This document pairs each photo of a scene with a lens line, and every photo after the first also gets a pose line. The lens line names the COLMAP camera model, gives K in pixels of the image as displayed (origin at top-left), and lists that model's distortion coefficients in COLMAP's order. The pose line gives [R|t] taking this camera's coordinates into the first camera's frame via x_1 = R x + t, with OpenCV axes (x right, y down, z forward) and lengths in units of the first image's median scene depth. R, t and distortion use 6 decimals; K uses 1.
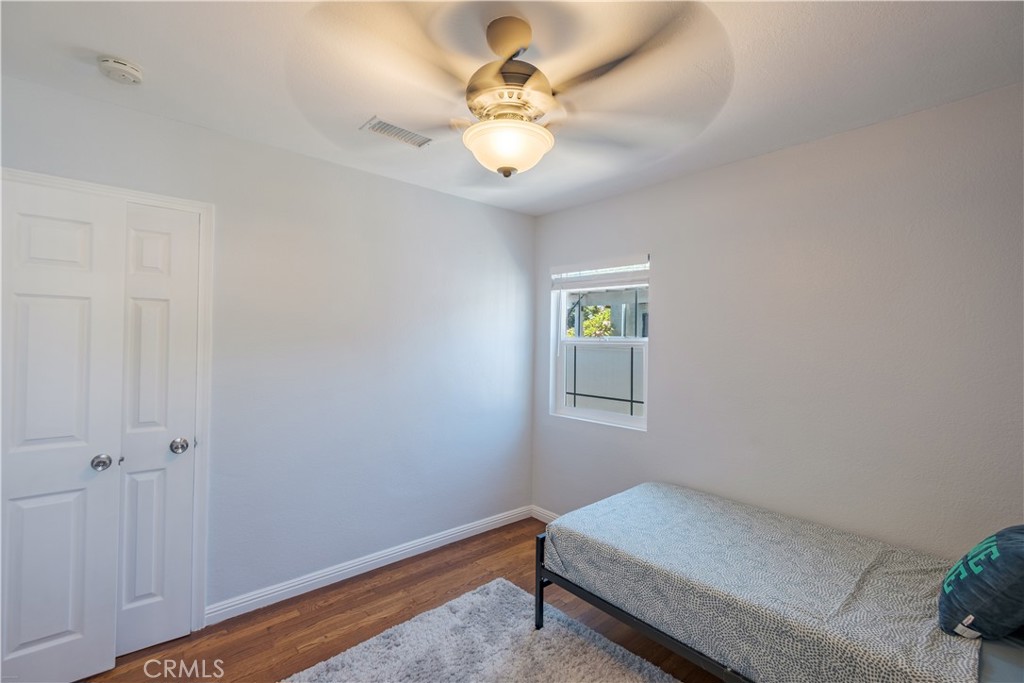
lens RADIAL K [[448.3, 0, 503.3], [0, 448.3, 334.1], [0, 0, 1]] dist [-0.003143, -0.000595]
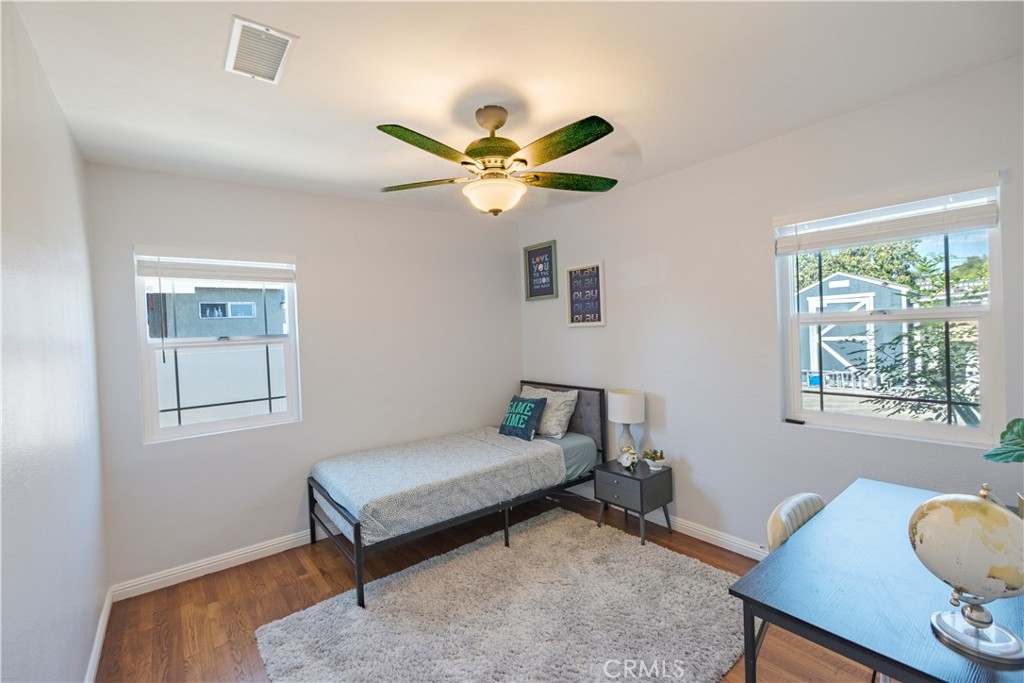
lens RADIAL K [[448.3, 0, 503.3], [0, 448.3, 334.1], [0, 0, 1]] dist [-0.003143, -0.000595]
pose [[0.080136, -0.029645, 0.996343, -1.085434], [0.033580, 0.999071, 0.027026, -0.004149], [-0.996218, 0.031291, 0.081057, 0.661333]]
